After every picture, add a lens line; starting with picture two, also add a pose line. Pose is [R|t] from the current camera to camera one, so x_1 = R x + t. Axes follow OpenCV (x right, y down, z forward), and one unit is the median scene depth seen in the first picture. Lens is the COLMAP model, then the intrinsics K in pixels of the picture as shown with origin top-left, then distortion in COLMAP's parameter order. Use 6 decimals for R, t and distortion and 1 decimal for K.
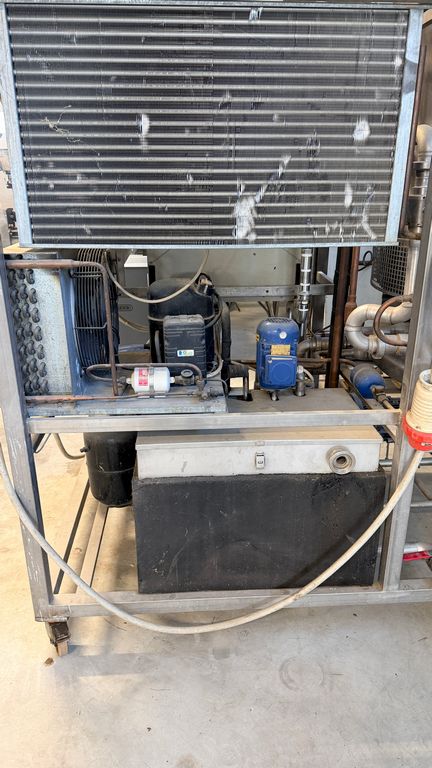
lens RADIAL K [[535.7, 0, 212.6], [0, 535.7, 384.8], [0, 0, 1]] dist [0.053906, -0.078792]
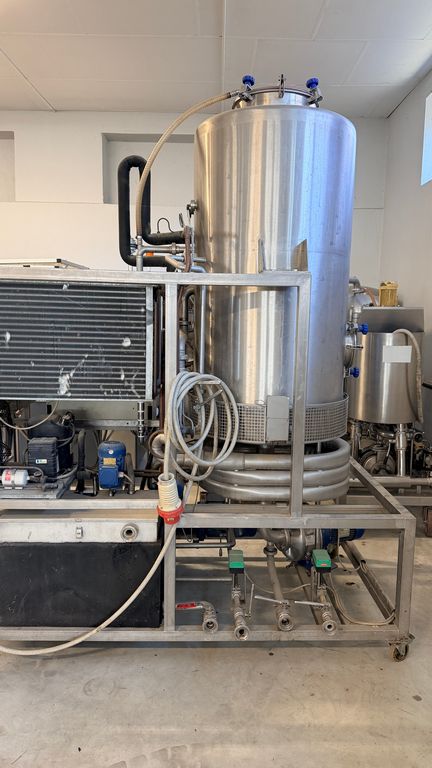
lens RADIAL K [[535.7, 0, 225.0], [0, 535.7, 384.3], [0, 0, 1]] dist [0.053906, -0.078792]
pose [[0.999576, 0.027976, -0.008103, 0.518961], [-0.029095, 0.971978, -0.233263, 0.078751], [0.001350, 0.233399, 0.972380, -0.632015]]
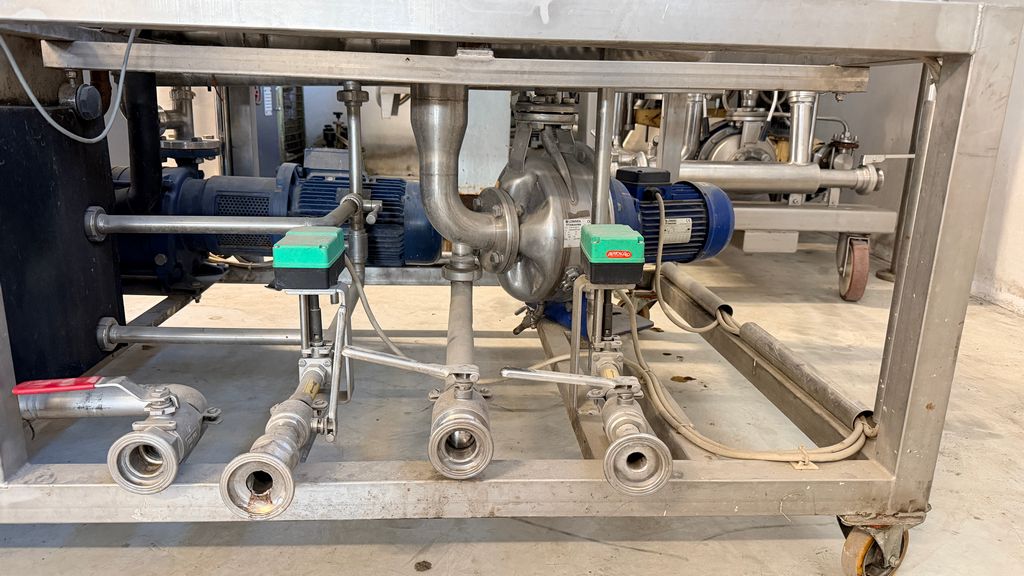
lens RADIAL K [[714.2, 0, 510.8], [0, 714.2, 289.4], [0, 0, 1]] dist [0.053906, -0.078792]
pose [[0.999006, 0.033053, 0.029921, 0.723913], [-0.029267, 0.992446, -0.119138, 0.333663], [-0.033633, 0.118143, 0.992427, 0.553086]]
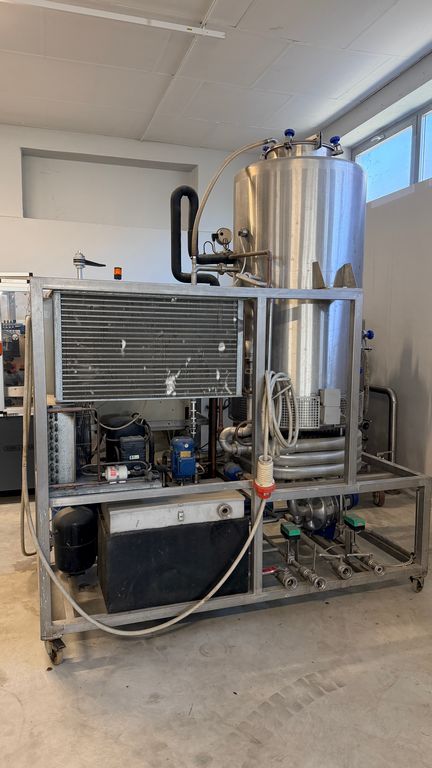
lens RADIAL K [[535.7, 0, 219.1], [0, 535.7, 383.8], [0, 0, 1]] dist [0.053906, -0.078792]
pose [[0.958545, -0.012411, 0.284670, -0.290994], [0.088143, 0.962966, -0.254810, 0.186733], [-0.270965, 0.269339, 0.924140, -0.791184]]
